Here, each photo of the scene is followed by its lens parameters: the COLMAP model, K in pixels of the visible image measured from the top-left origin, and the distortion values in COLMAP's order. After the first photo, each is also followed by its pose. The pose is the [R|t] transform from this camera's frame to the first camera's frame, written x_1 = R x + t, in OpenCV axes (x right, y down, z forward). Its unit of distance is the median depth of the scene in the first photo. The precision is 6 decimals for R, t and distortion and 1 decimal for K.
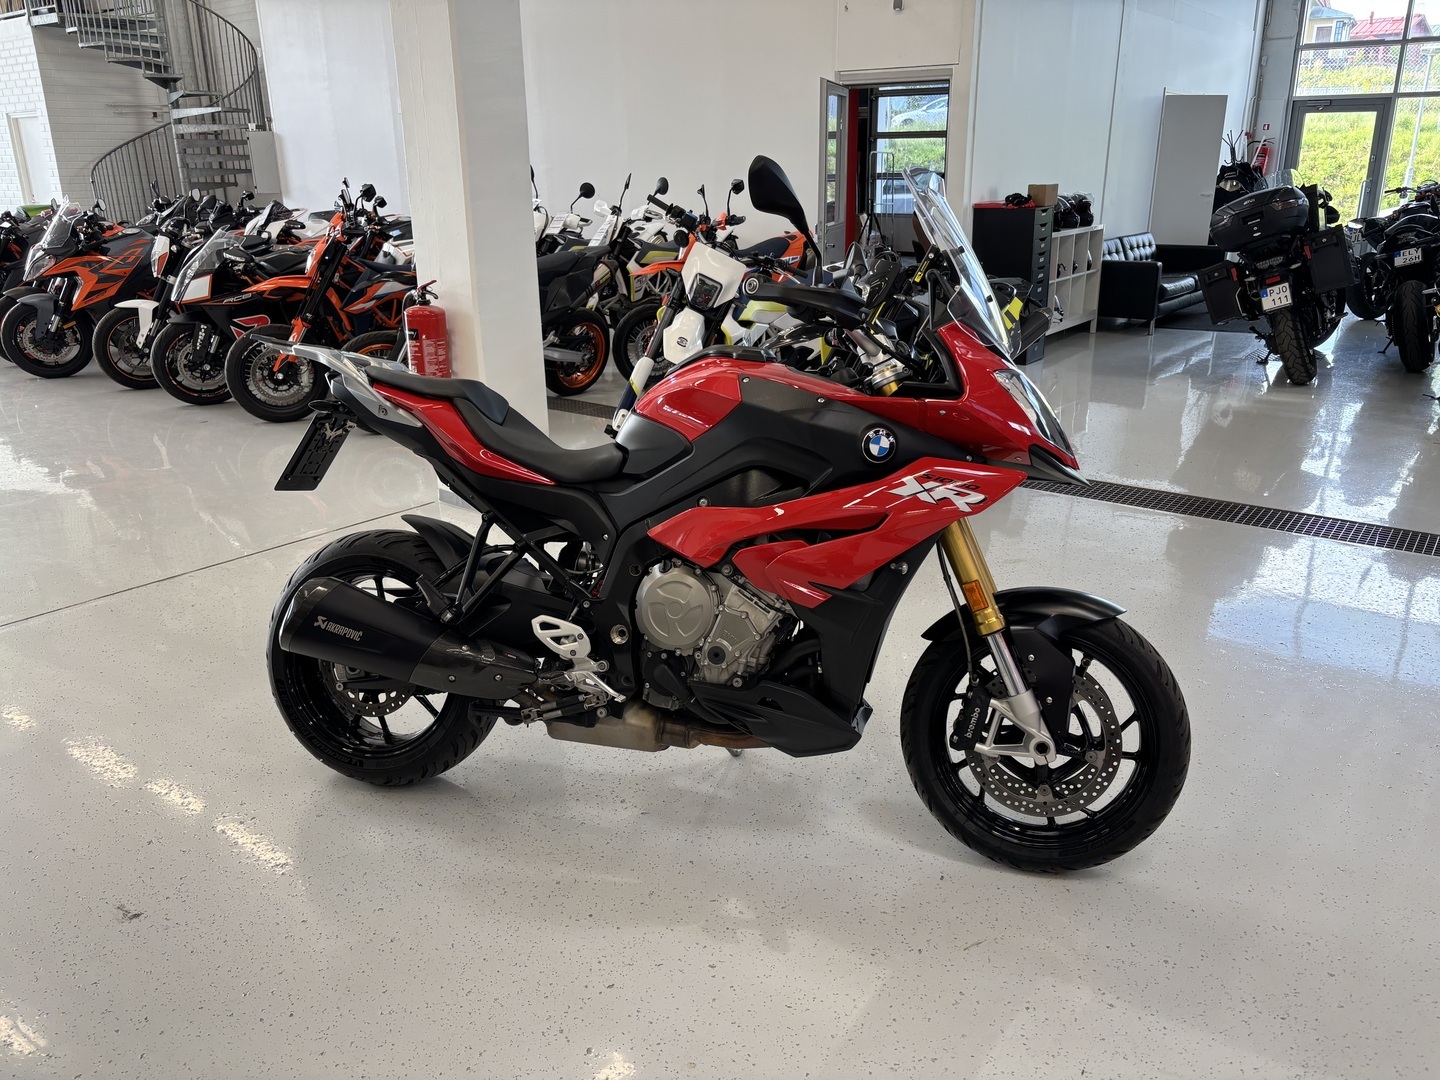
lens RADIAL K [[1105.1, 0, 720.0], [0, 1105.1, 540.0], [0, 0, 1]] dist [0.073846, -0.101358]
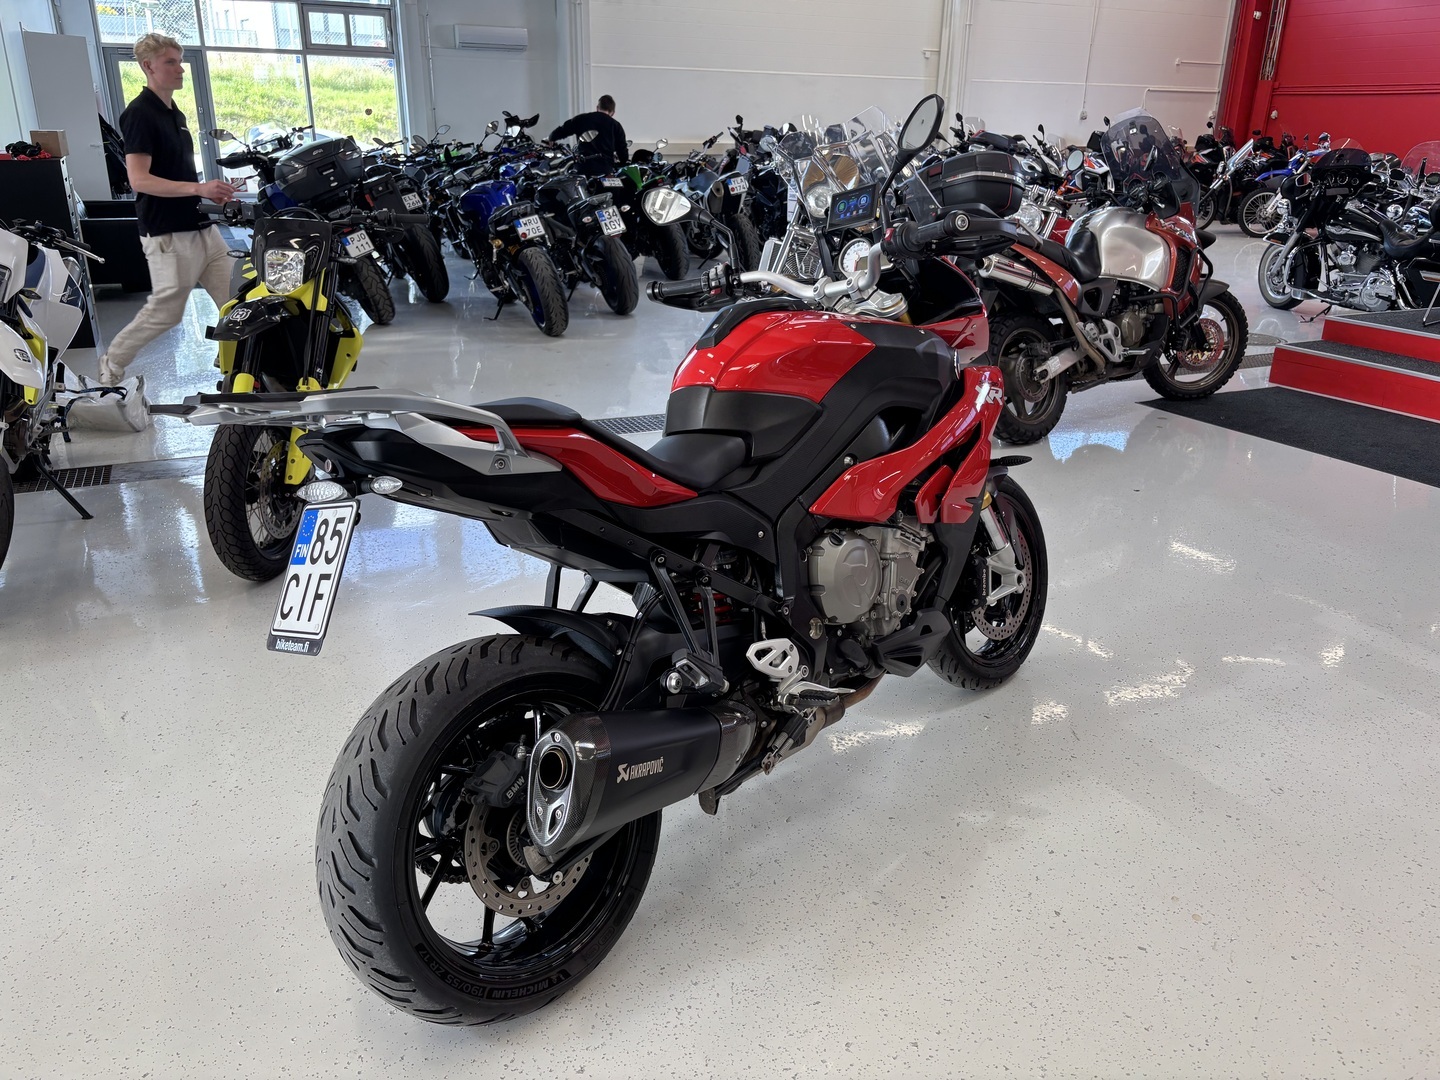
lens RADIAL K [[1105.1, 0, 720.0], [0, 1105.1, 540.0], [0, 0, 1]] dist [0.073846, -0.101358]
pose [[0.456381, -0.293553, 0.839966, -0.847513], [0.262284, 0.946449, 0.188259, -0.169800], [-0.850249, 0.134392, 0.508936, 0.583964]]
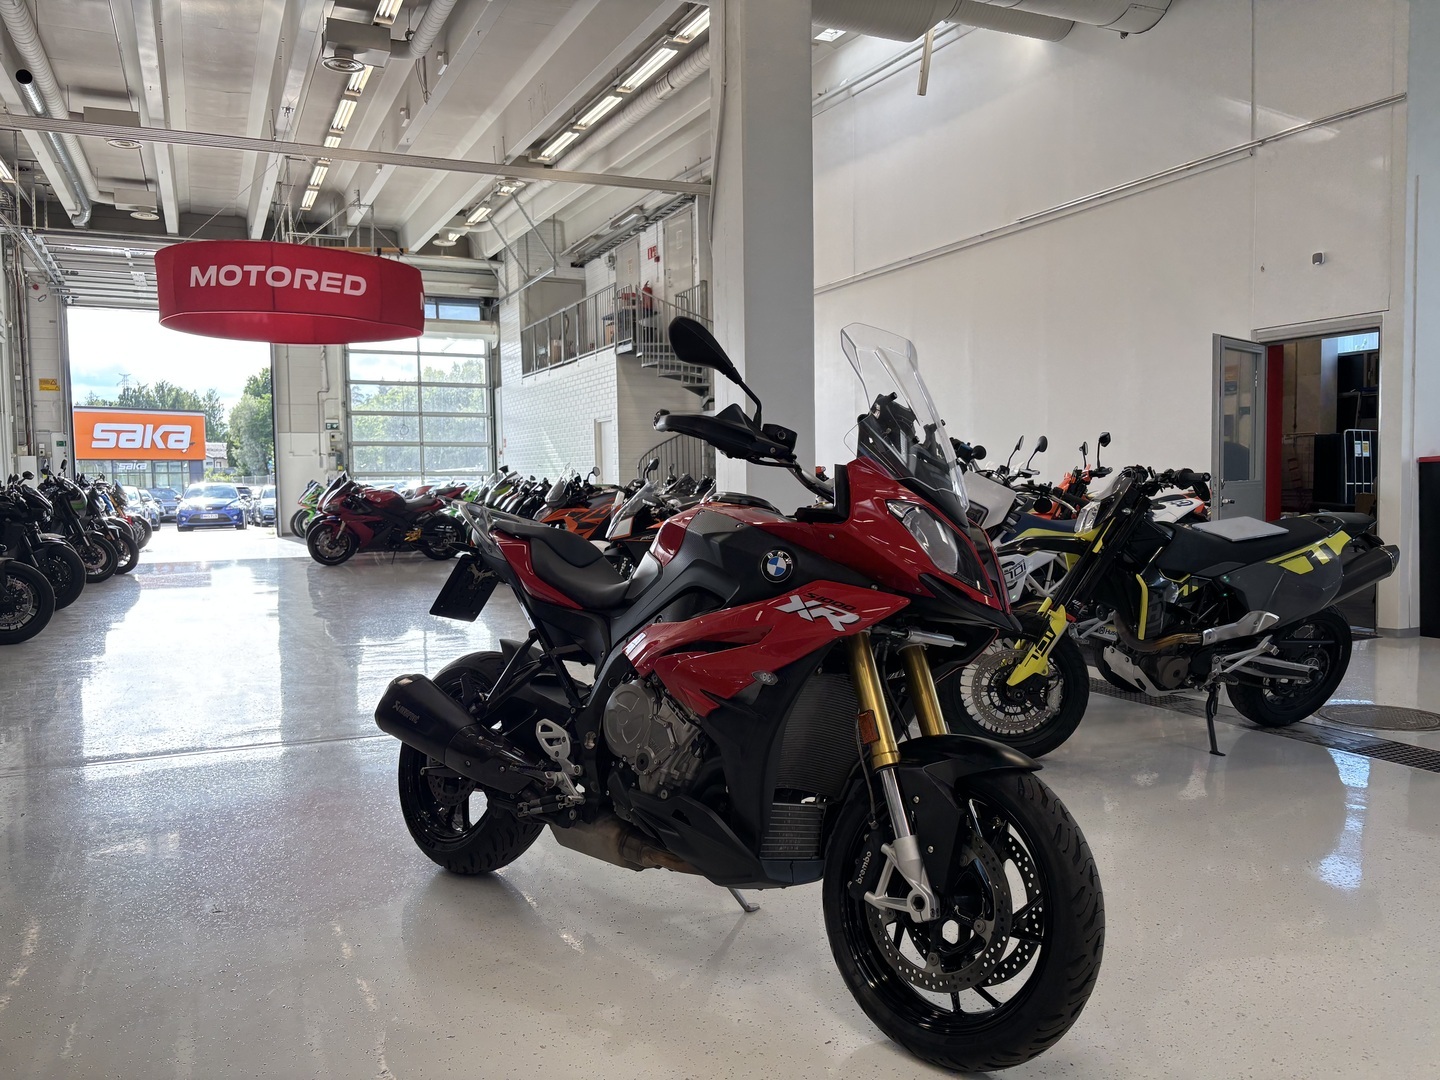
lens RADIAL K [[1105.1, 0, 720.0], [0, 1105.1, 540.0], [0, 0, 1]] dist [0.073846, -0.101358]
pose [[0.872993, 0.016597, -0.487450, 0.547289], [-0.145765, 0.962622, -0.228281, 0.124560], [0.465441, 0.270340, 0.842781, 0.073804]]
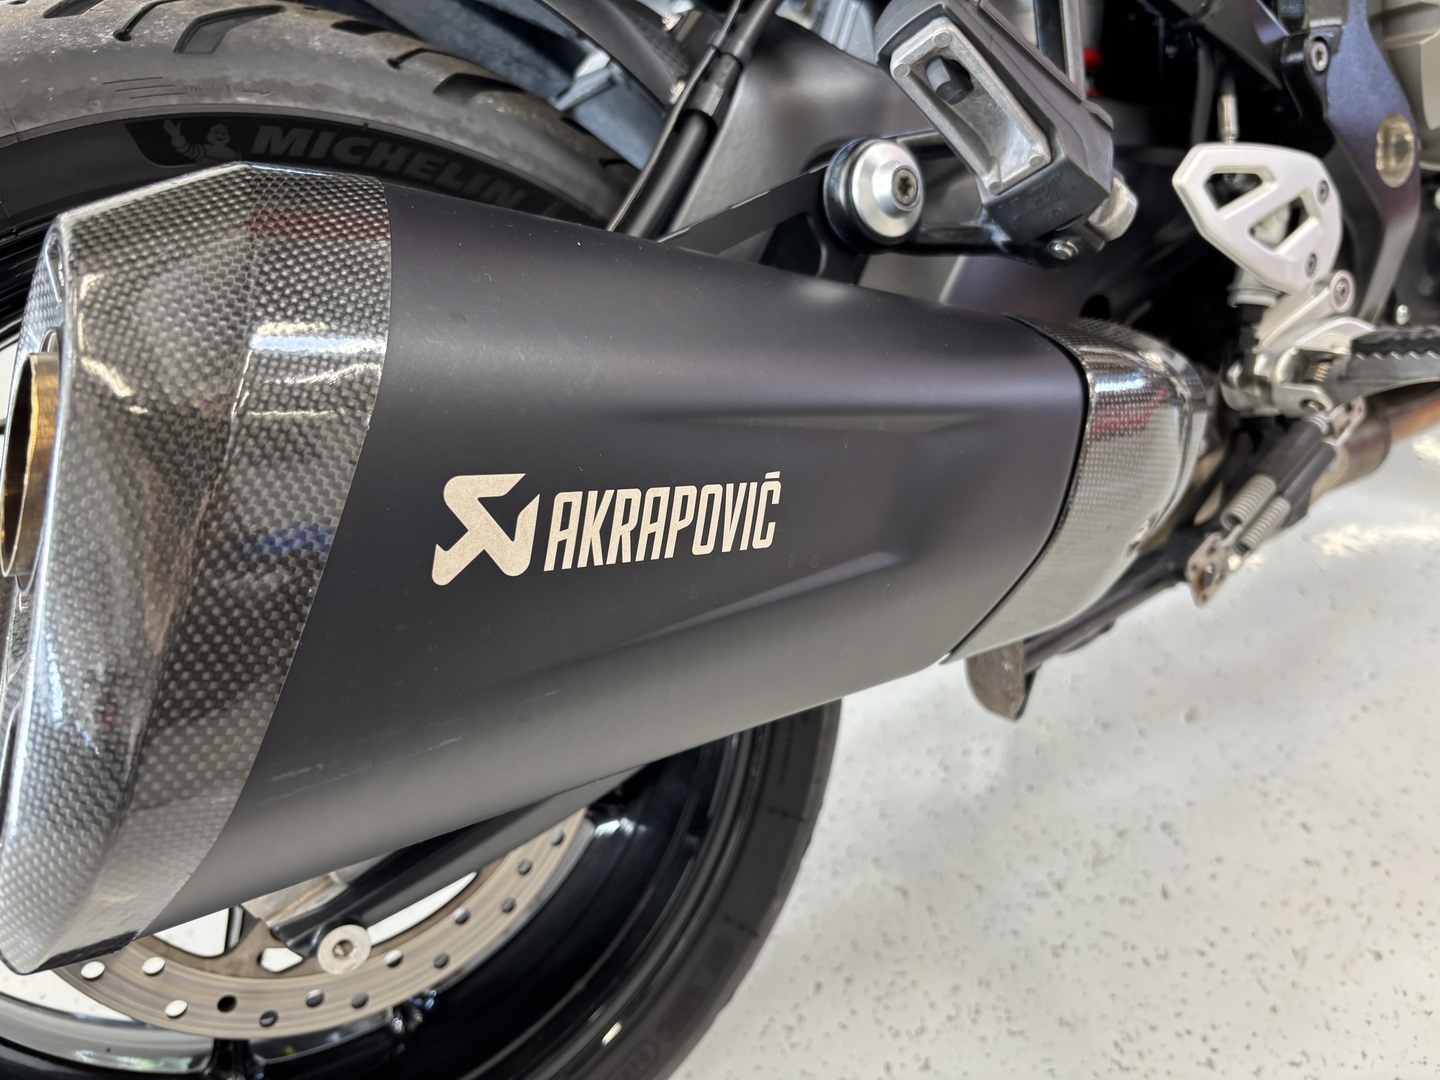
lens RADIAL K [[1105.1, 0, 720.0], [0, 1105.1, 540.0], [0, 0, 1]] dist [0.073846, -0.101358]
pose [[0.659411, -0.390539, 0.642383, -0.409503], [0.274832, 0.920564, 0.277543, 0.050746], [-0.699746, -0.006467, 0.714363, 0.899257]]
